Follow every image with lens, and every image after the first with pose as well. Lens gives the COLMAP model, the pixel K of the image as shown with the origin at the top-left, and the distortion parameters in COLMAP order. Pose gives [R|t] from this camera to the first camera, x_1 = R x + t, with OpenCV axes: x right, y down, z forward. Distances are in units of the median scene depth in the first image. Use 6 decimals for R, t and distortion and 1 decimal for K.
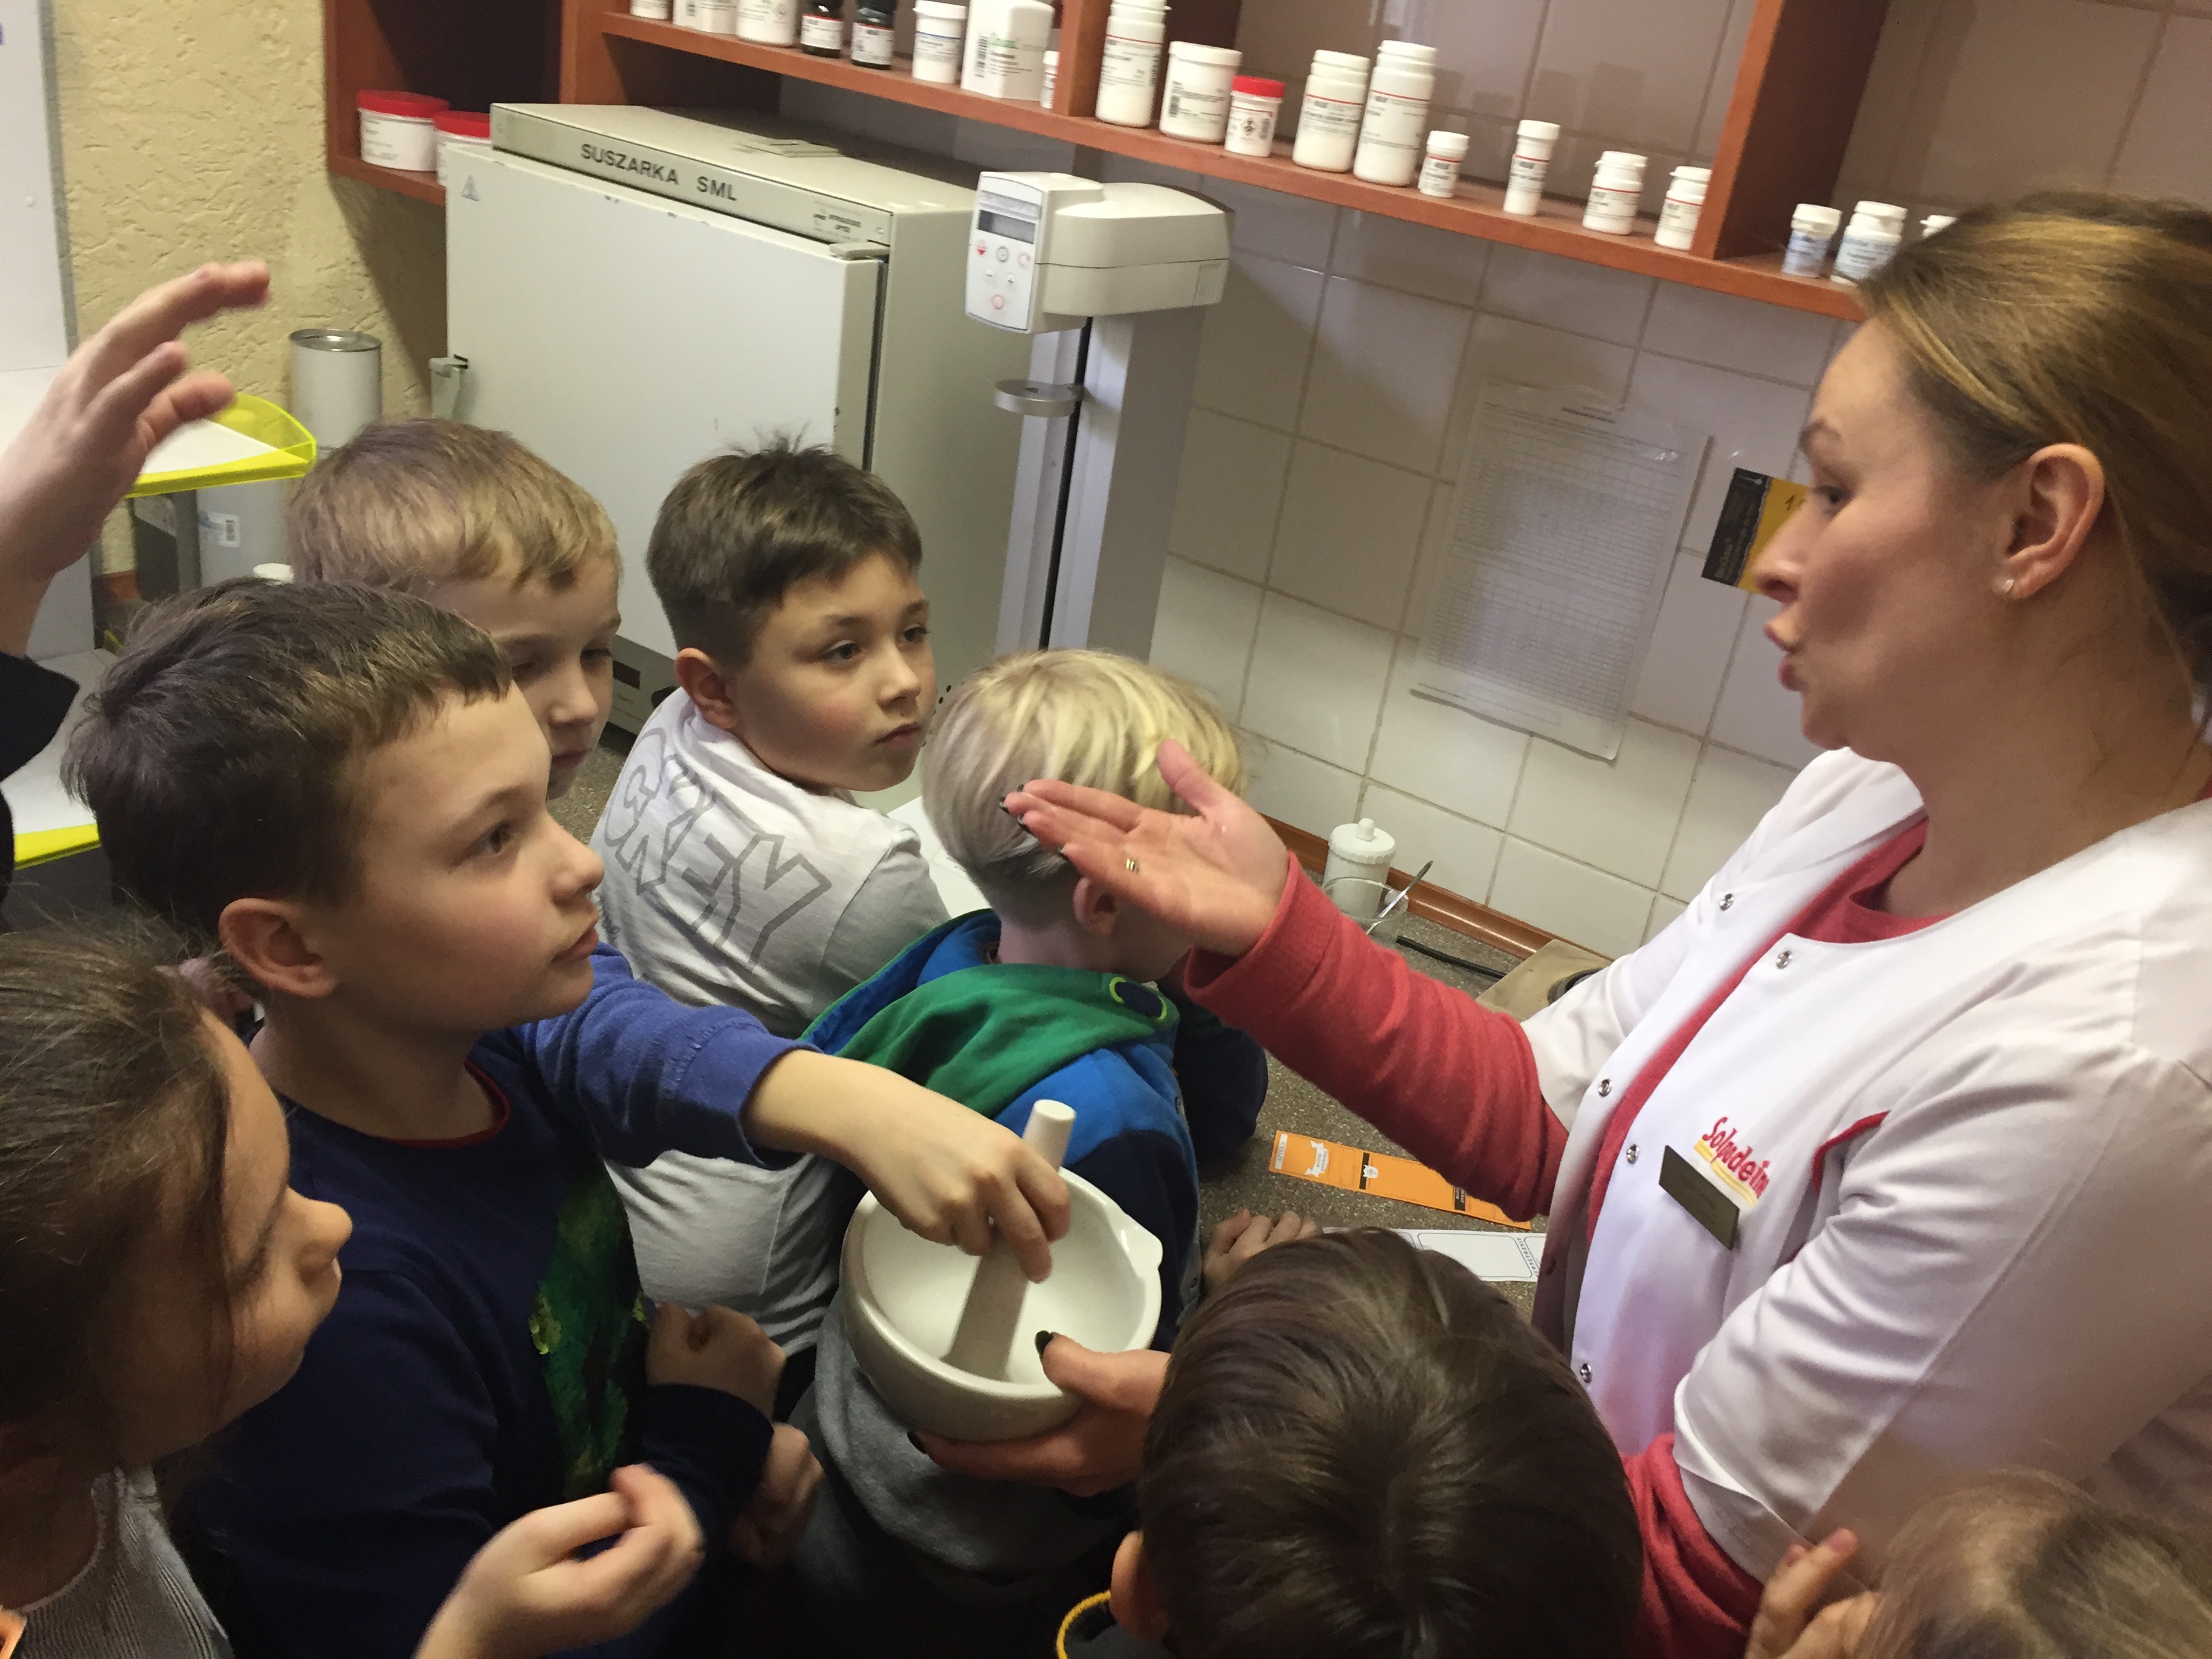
lens RADIAL K [[1888.1, 0, 1098.4], [0, 1888.1, 830.0], [0, 0, 1]] dist [0.087575, -0.121834]
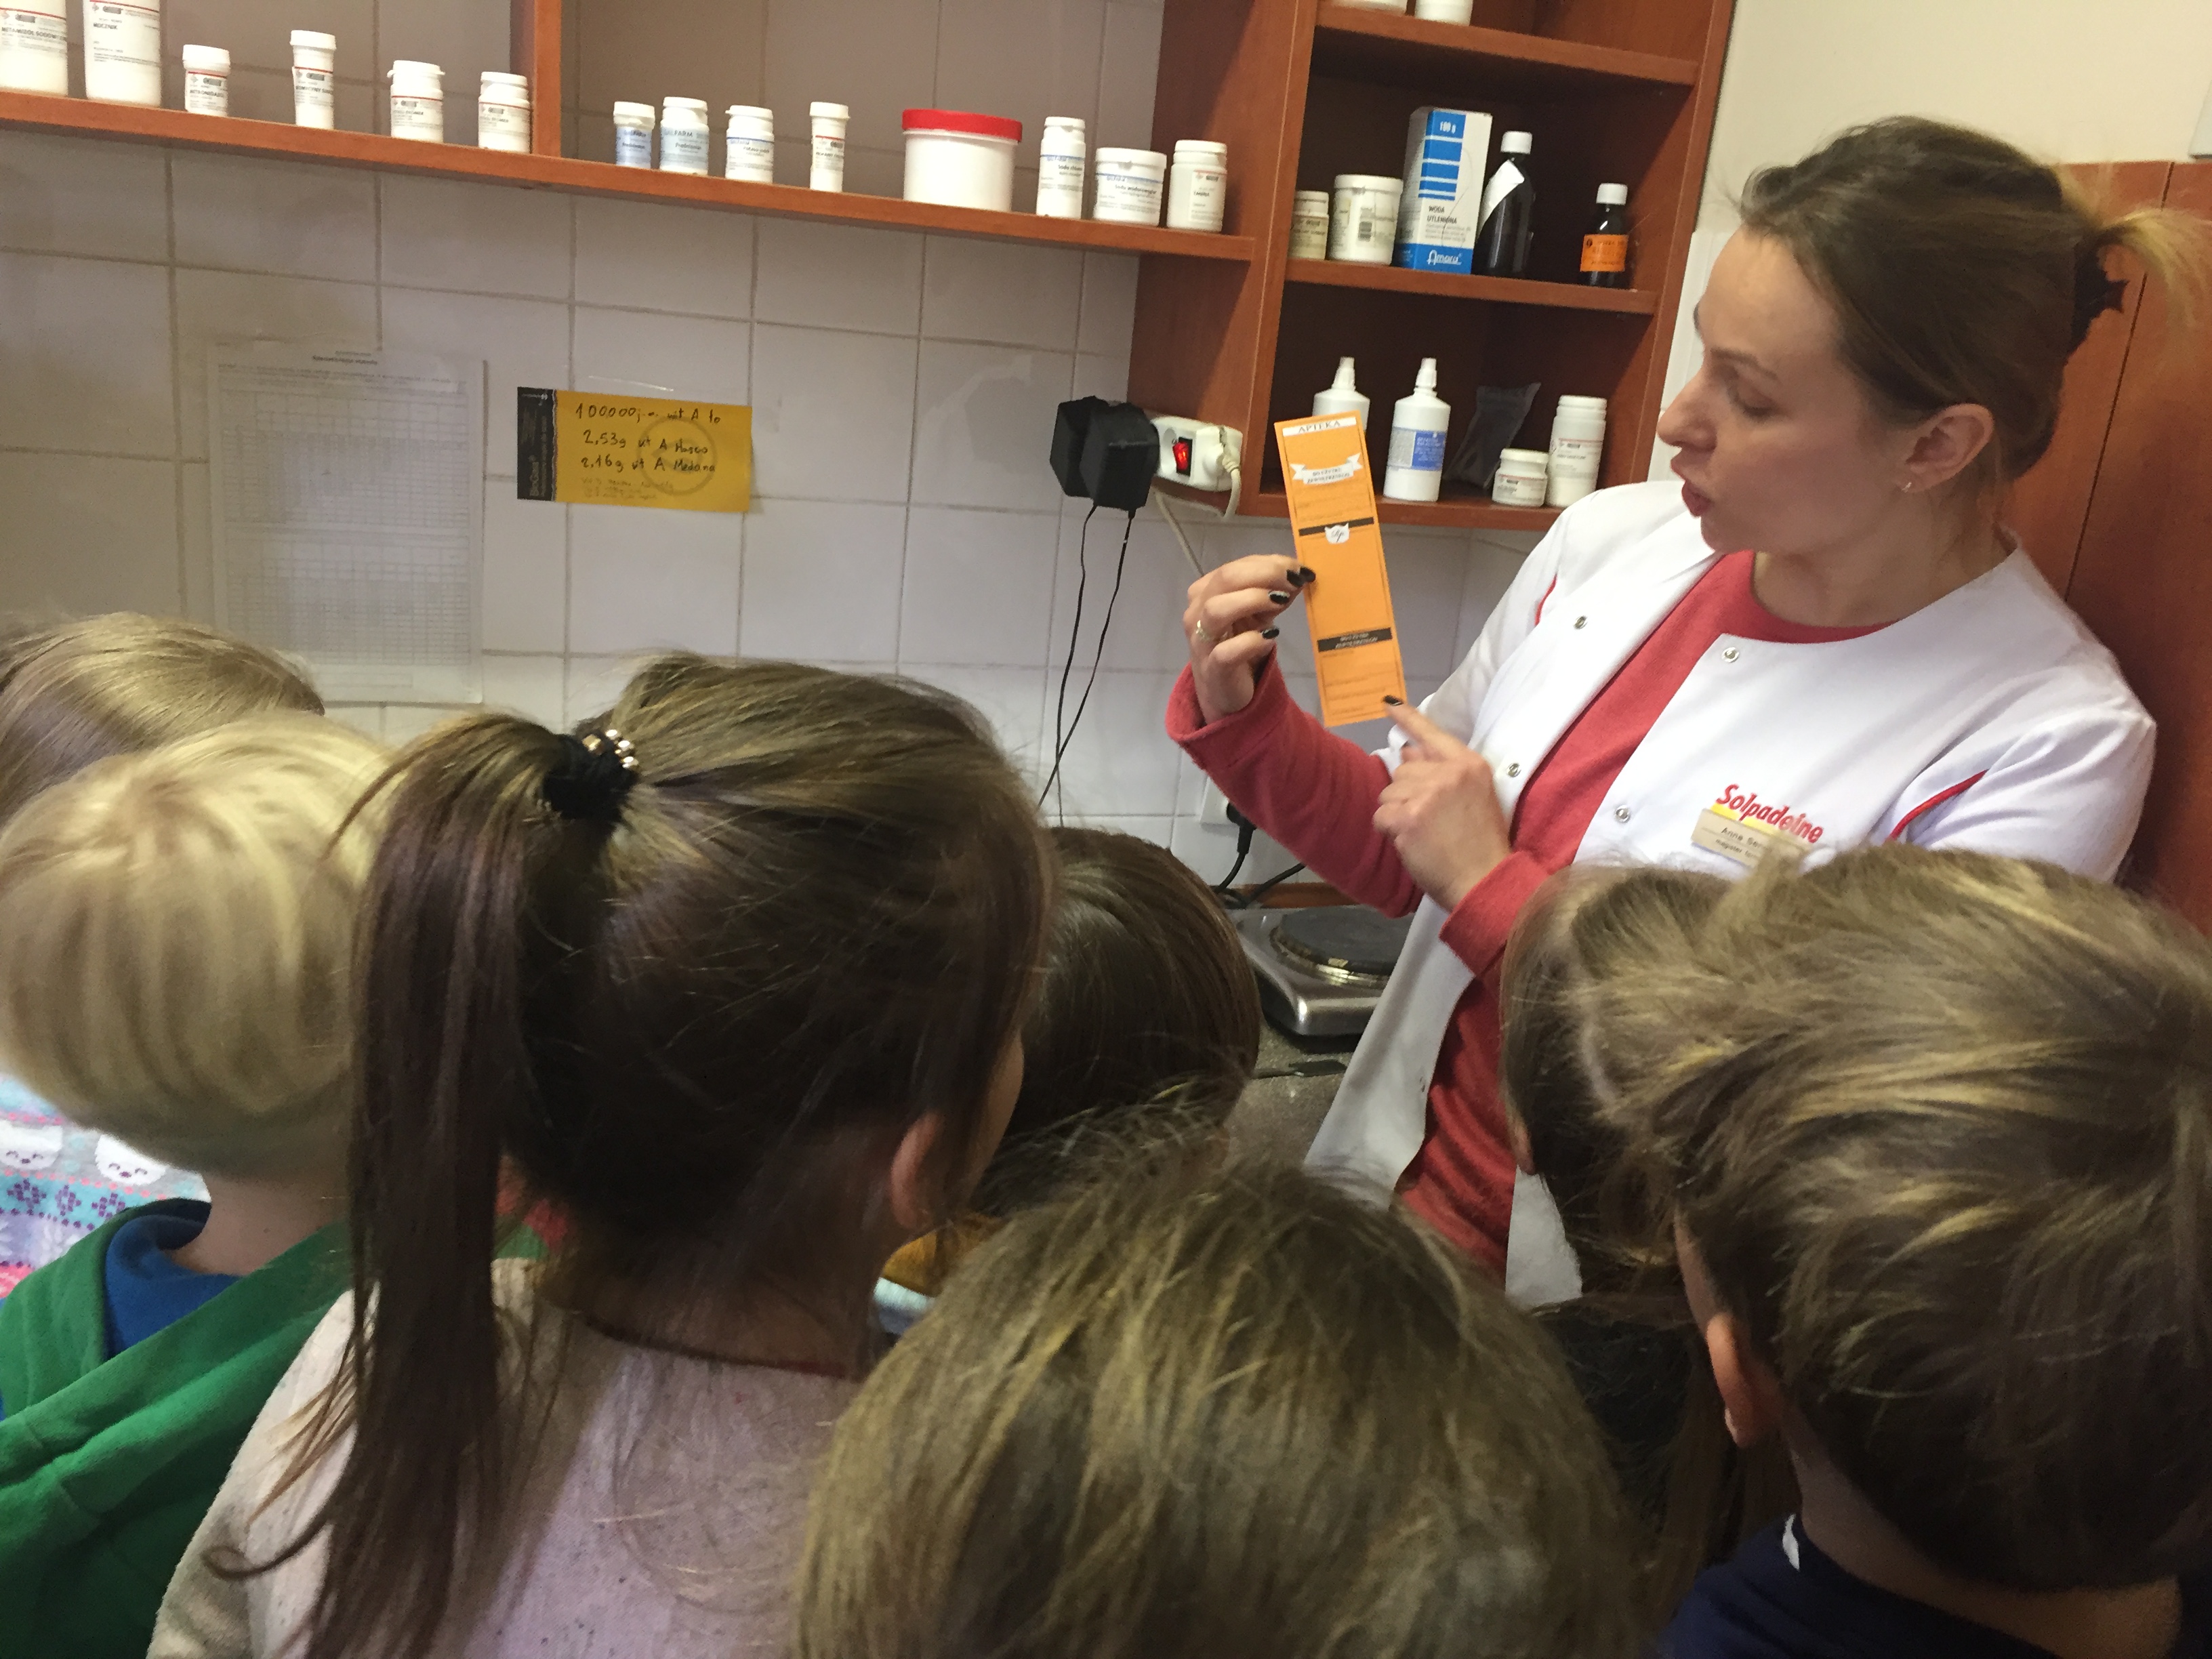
lens RADIAL K [[1878.8, 0, 1106.0], [0, 1878.8, 829.5], [0, 0, 1]] dist [0.073243, -0.106359]
pose [[0.557387, -0.309447, 0.770430, -0.348589], [0.336579, 0.932494, 0.131034, 0.005131], [-0.758969, 0.186274, 0.623913, 0.166472]]
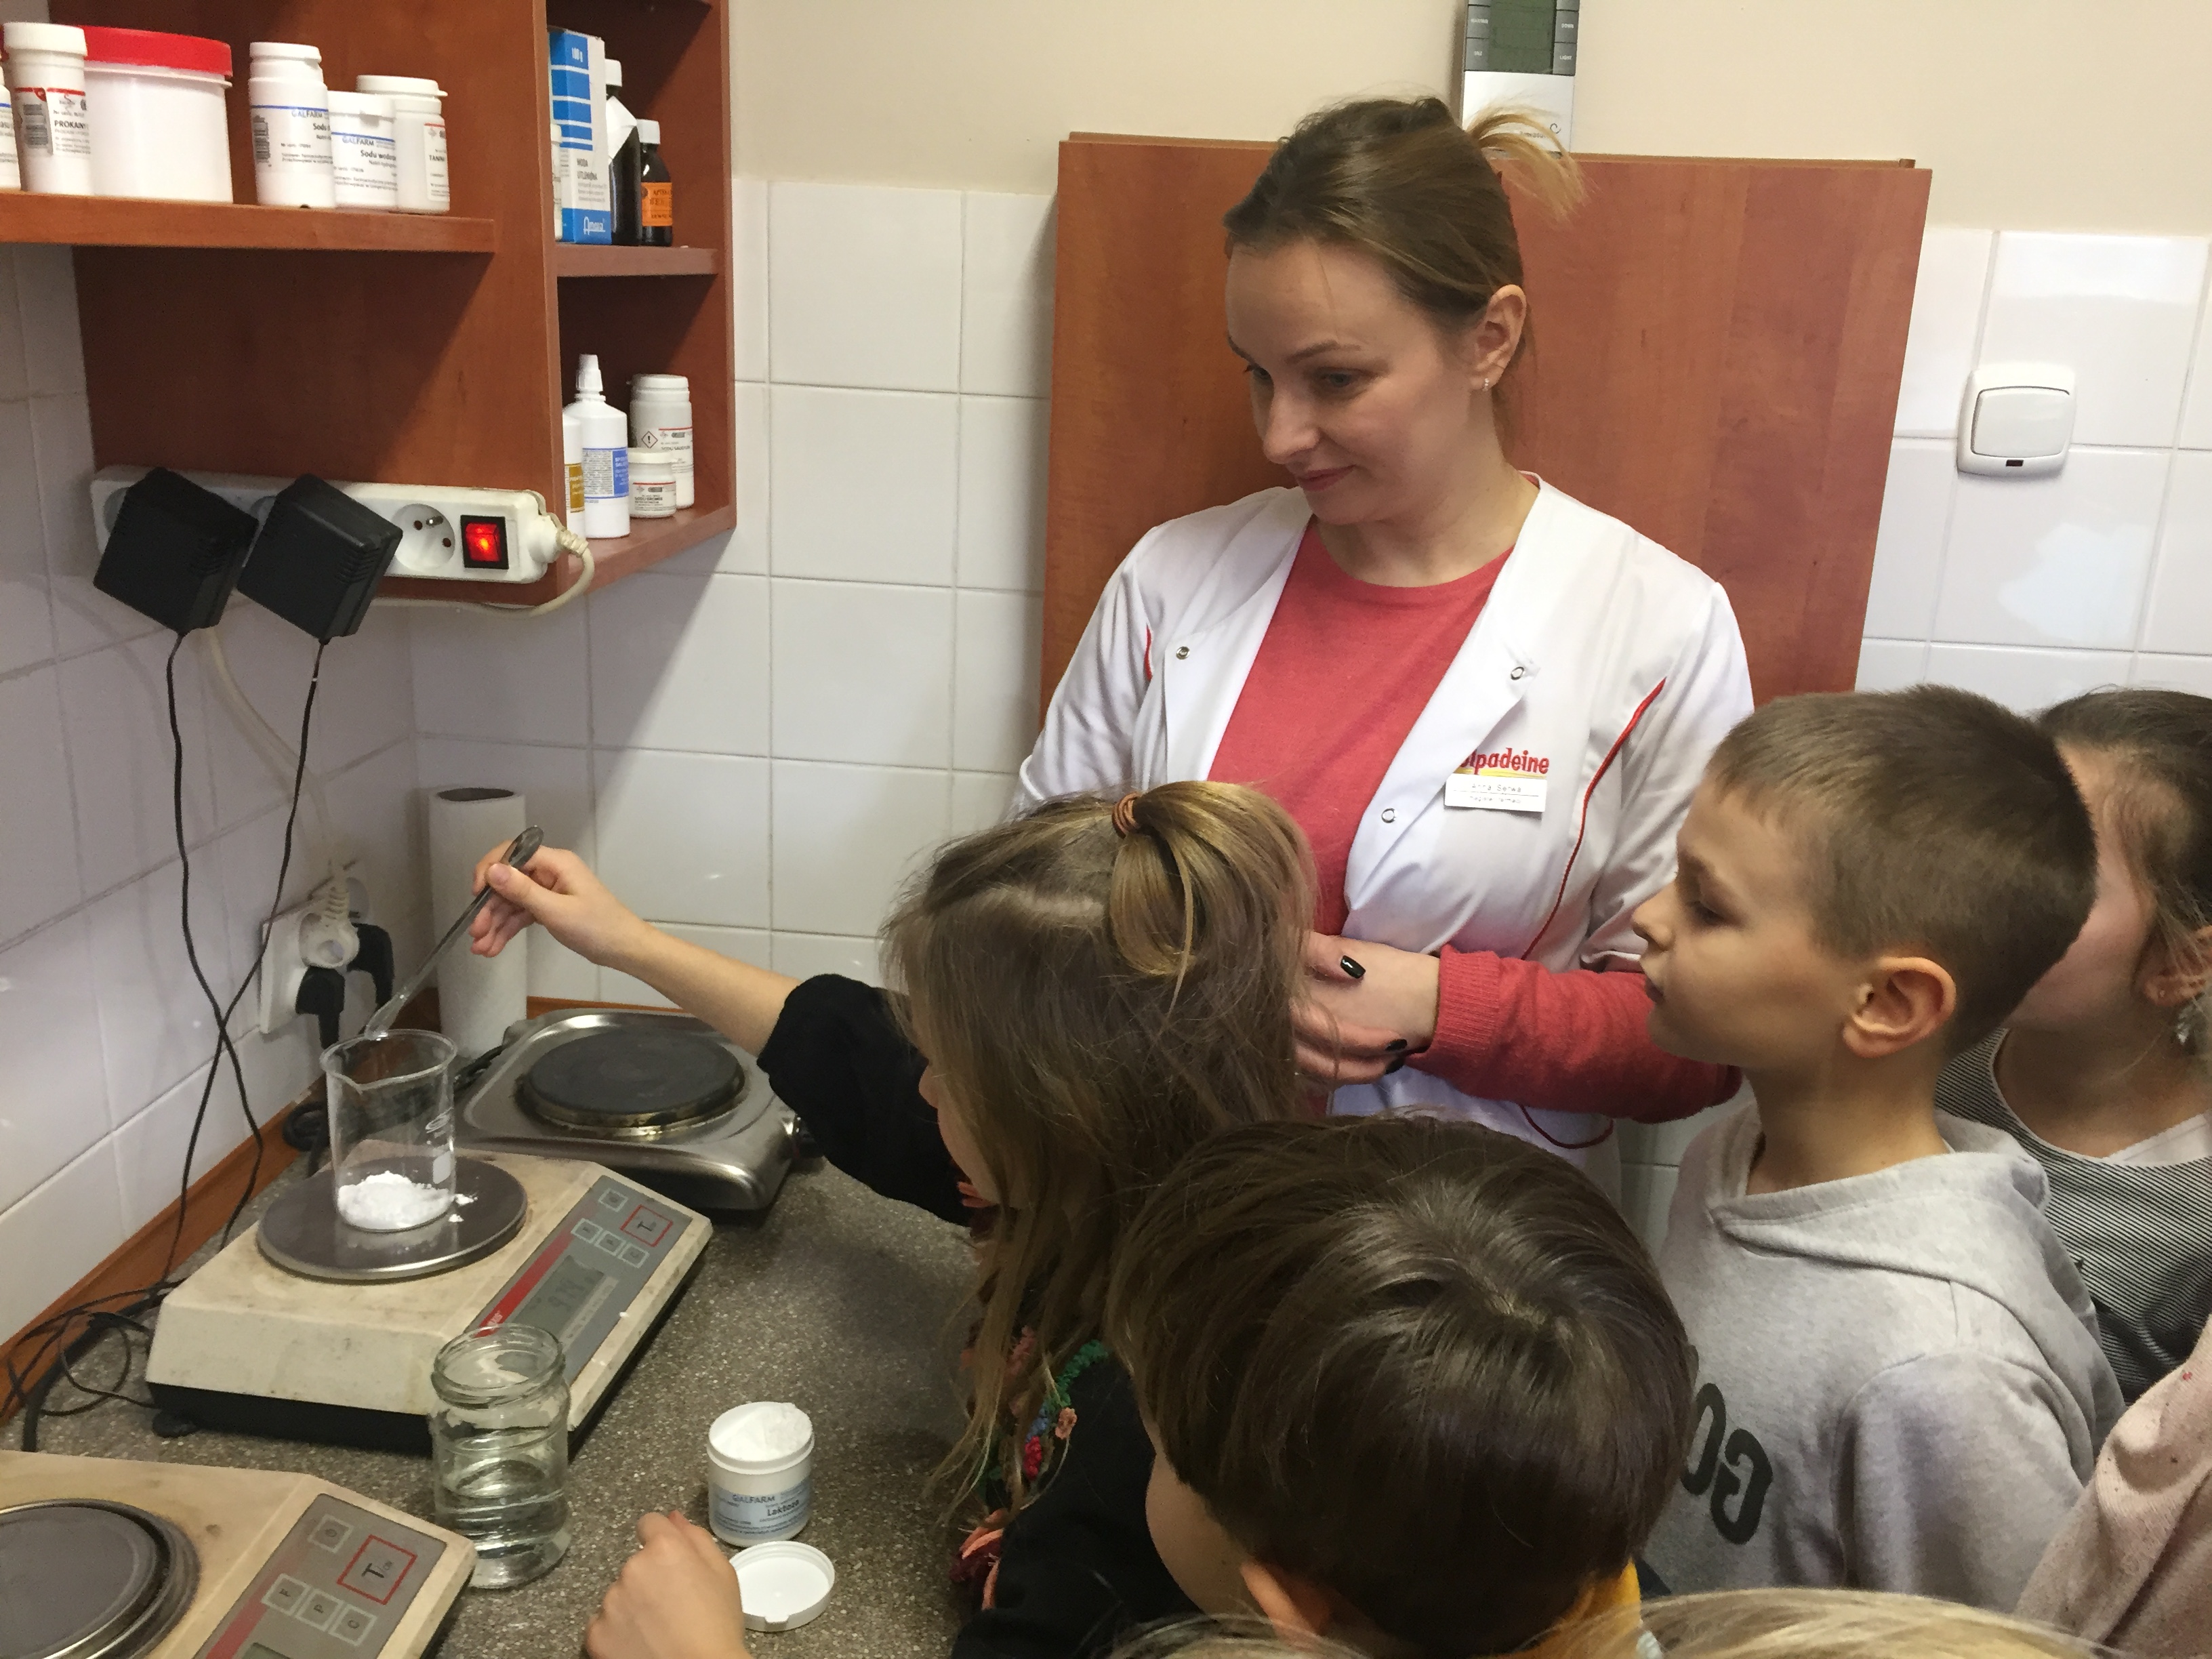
lens RADIAL K [[1888.1, 0, 1098.4], [0, 1888.1, 830.0], [0, 0, 1]] dist [0.087575, -0.121834]
pose [[-0.509194, -0.395990, 0.764142, -0.186871], [0.255639, 0.778205, 0.573625, -0.293137], [-0.821809, 0.487431, -0.295028, 0.788406]]
